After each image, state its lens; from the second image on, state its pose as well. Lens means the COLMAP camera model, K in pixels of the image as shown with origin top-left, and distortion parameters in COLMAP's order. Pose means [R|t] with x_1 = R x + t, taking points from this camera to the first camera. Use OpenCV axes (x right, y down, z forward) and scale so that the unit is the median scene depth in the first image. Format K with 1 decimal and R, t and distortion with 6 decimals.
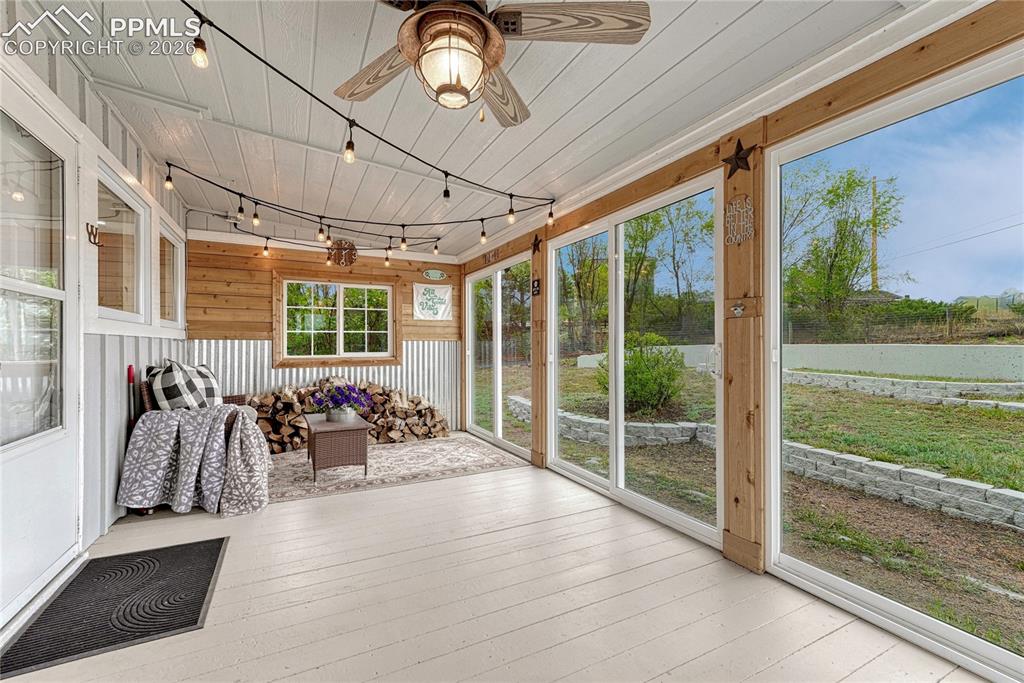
lens RADIAL K [[433.8, 0, 512.2], [0, 433.8, 343.5], [0, 0, 1]] dist [0.002320, -0.000293]
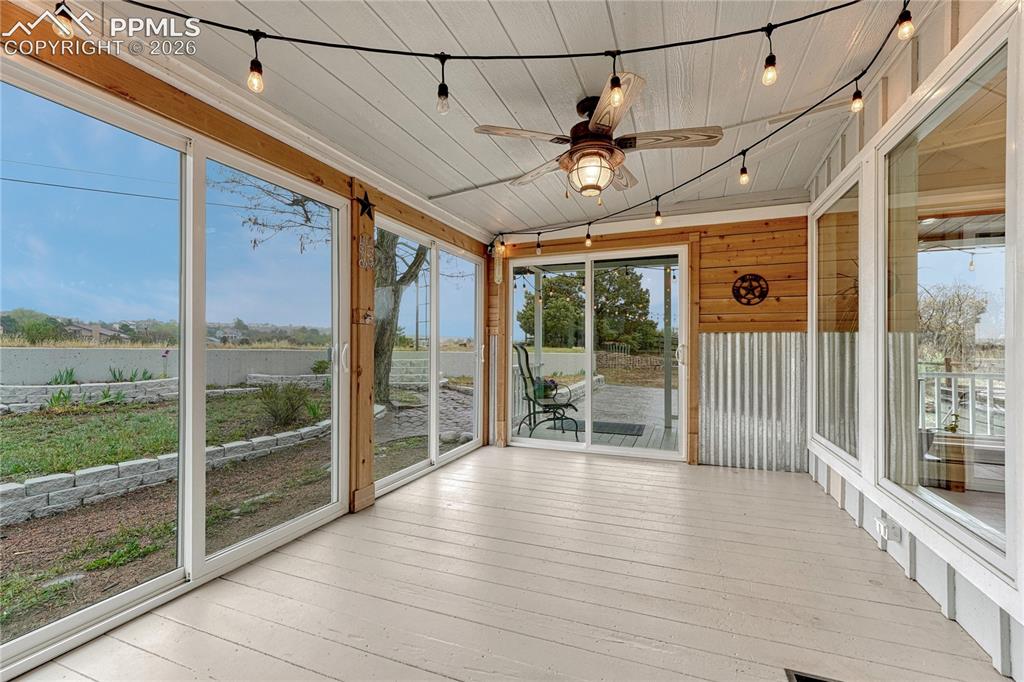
lens RADIAL K [[433.8, 0, 515.0], [0, 433.8, 344.6], [0, 0, 1]] dist [0.002320, -0.000293]
pose [[-0.669984, 0.002242, 0.742372, -0.646127], [-0.007215, 0.999929, -0.009531, 0.010591], [-0.742340, -0.011742, -0.669920, 1.281578]]
